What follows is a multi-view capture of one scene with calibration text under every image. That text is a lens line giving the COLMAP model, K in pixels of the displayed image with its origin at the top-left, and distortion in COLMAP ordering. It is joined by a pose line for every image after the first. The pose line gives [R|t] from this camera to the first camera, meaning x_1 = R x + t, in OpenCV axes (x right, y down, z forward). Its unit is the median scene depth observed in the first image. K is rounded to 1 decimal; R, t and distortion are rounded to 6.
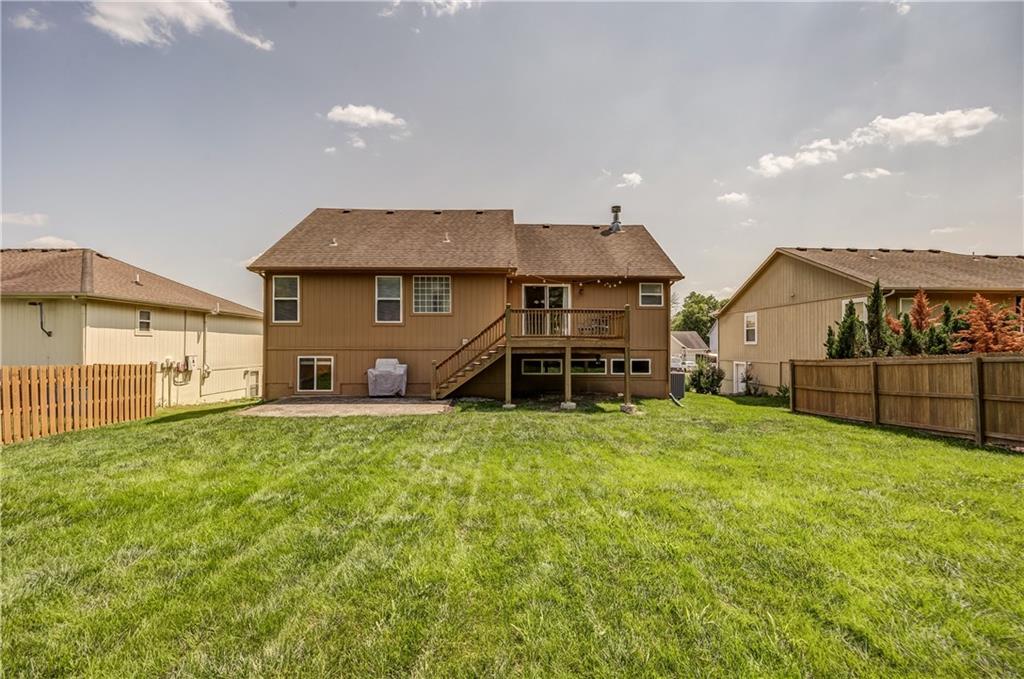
lens RADIAL K [[416.6, 0, 512.0], [0, 416.6, 339.5], [0, 0, 1]] dist [0.000086, 0.004314]
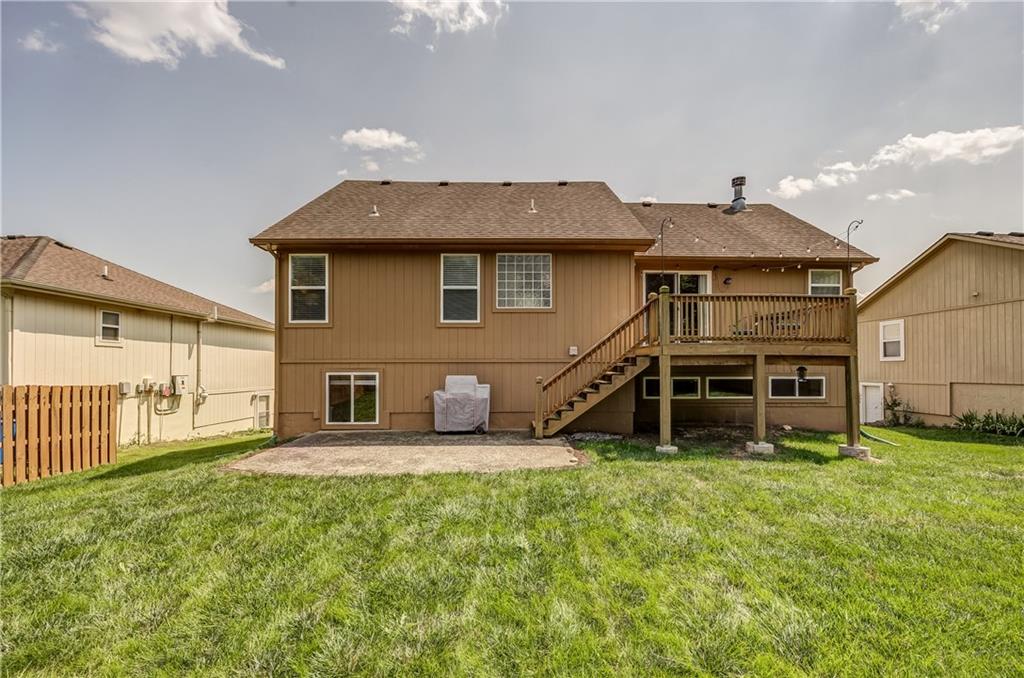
lens RADIAL K [[395.1, 0, 513.8], [0, 395.1, 368.2], [0, 0, 1]] dist [0.001467, 0.000170]
pose [[0.999985, -0.001993, 0.005063, -0.183305], [0.001973, 0.999991, 0.003772, 0.026745], [-0.005071, -0.003762, 0.999980, 0.307324]]
